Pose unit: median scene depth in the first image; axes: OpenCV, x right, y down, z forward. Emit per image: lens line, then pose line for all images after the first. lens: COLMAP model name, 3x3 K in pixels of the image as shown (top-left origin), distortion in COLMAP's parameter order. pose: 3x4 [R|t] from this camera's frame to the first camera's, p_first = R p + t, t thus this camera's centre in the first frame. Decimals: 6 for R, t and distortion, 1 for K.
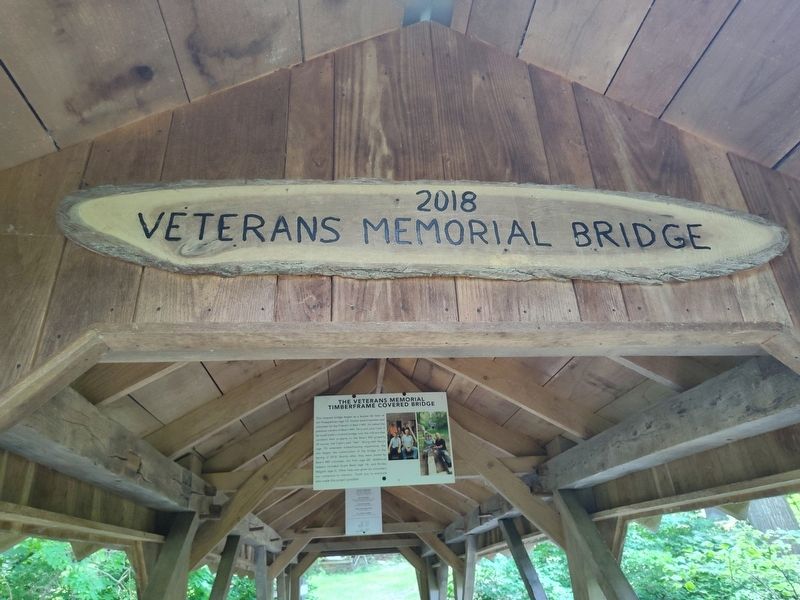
lens RADIAL K [[559.2, 0, 400.0], [0, 559.2, 300.0], [0, 0, 1]] dist [0.010008, -0.005236]
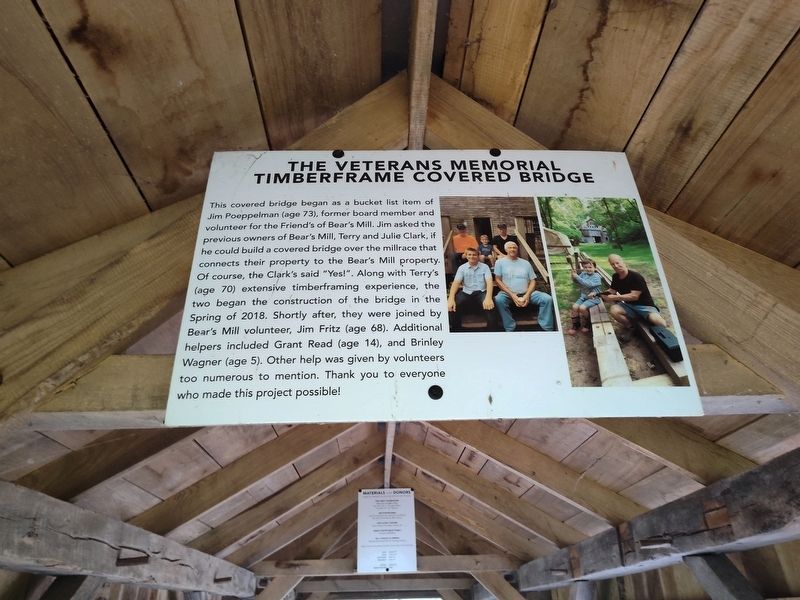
lens RADIAL K [[559.2, 0, 400.0], [0, 559.2, 300.0], [0, 0, 1]] dist [0.010008, -0.005236]
pose [[0.998249, 0.004291, -0.058992, -0.028282], [-0.006934, 0.998978, -0.044673, 0.274640], [0.058740, 0.045004, 0.997258, 0.700245]]
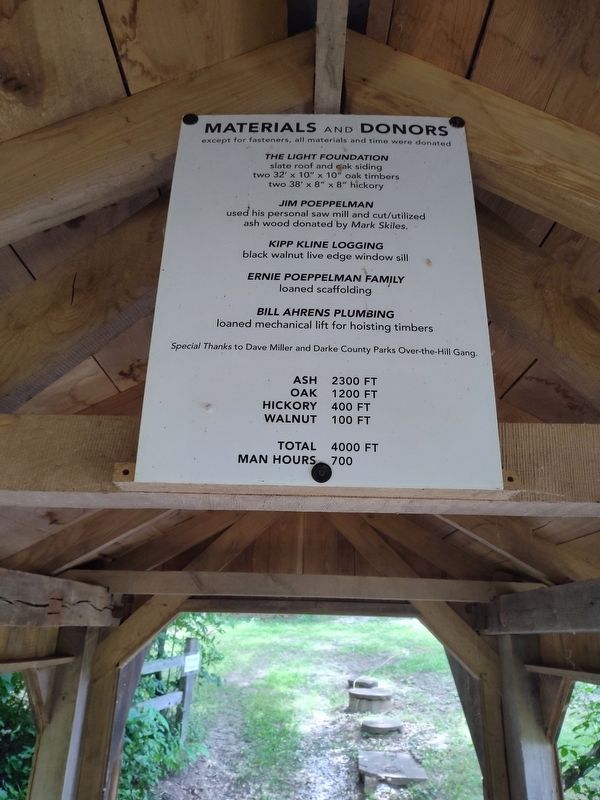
lens RADIAL K [[559.2, 0, 300.0], [0, 559.2, 400.0], [0, 0, 1]] dist [0.010008, -0.005236]
pose [[0.993970, 0.043225, -0.100778, -0.111539], [-0.033698, 0.994964, 0.094397, 0.745347], [0.104350, -0.090431, 0.990421, 1.717331]]
